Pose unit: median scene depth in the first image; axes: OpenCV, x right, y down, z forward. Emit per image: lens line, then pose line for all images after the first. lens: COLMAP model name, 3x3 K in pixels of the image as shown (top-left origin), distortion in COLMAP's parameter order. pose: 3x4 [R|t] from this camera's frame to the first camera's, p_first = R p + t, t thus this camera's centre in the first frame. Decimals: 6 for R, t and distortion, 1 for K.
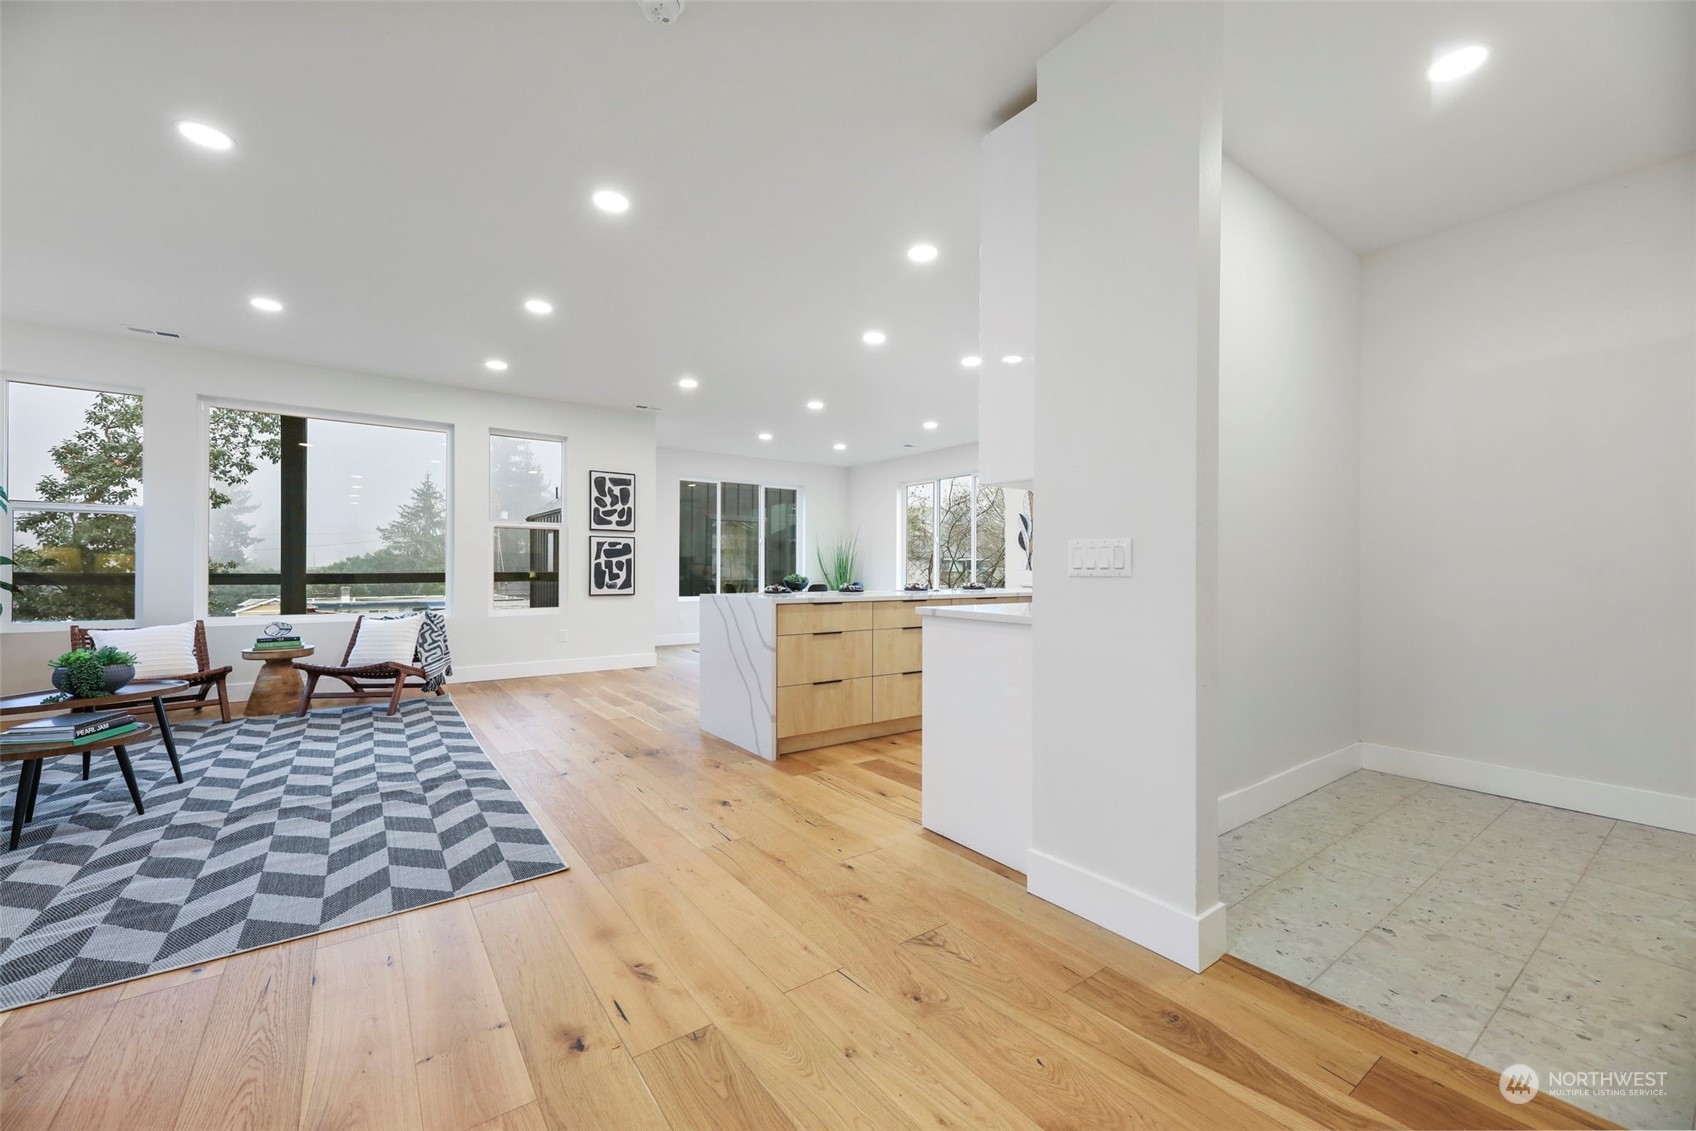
lens RADIAL K [[661.6, 0, 848.0], [0, 661.6, 565.5], [0, 0, 1]] dist [-0.000583, -0.000055]
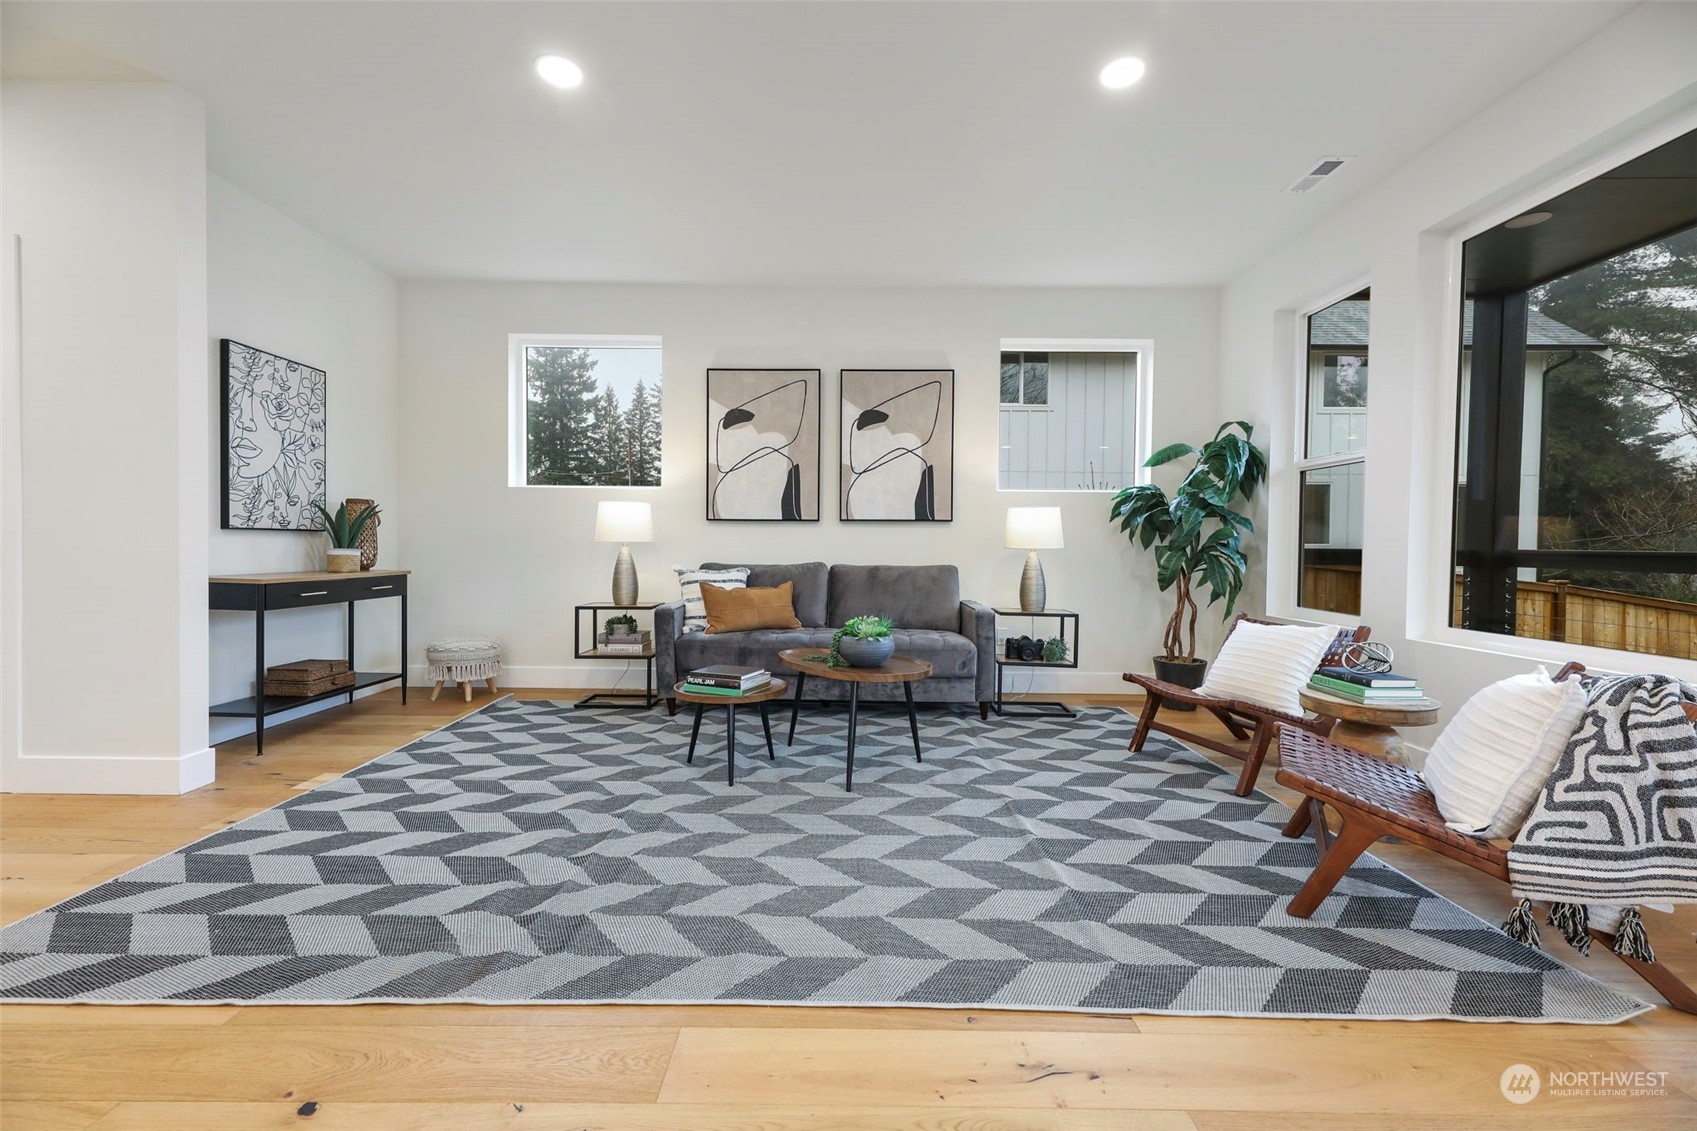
lens RADIAL K [[689.3, 0, 848.5], [0, 689.3, 565.5], [0, 0, 1]] dist [-0.000345, -0.000092]
pose [[-0.601658, 0.010006, -0.798691, -0.406497], [-0.010055, 0.999747, 0.020099, 0.039959], [0.798690, 0.020124, -0.601406, 1.816786]]
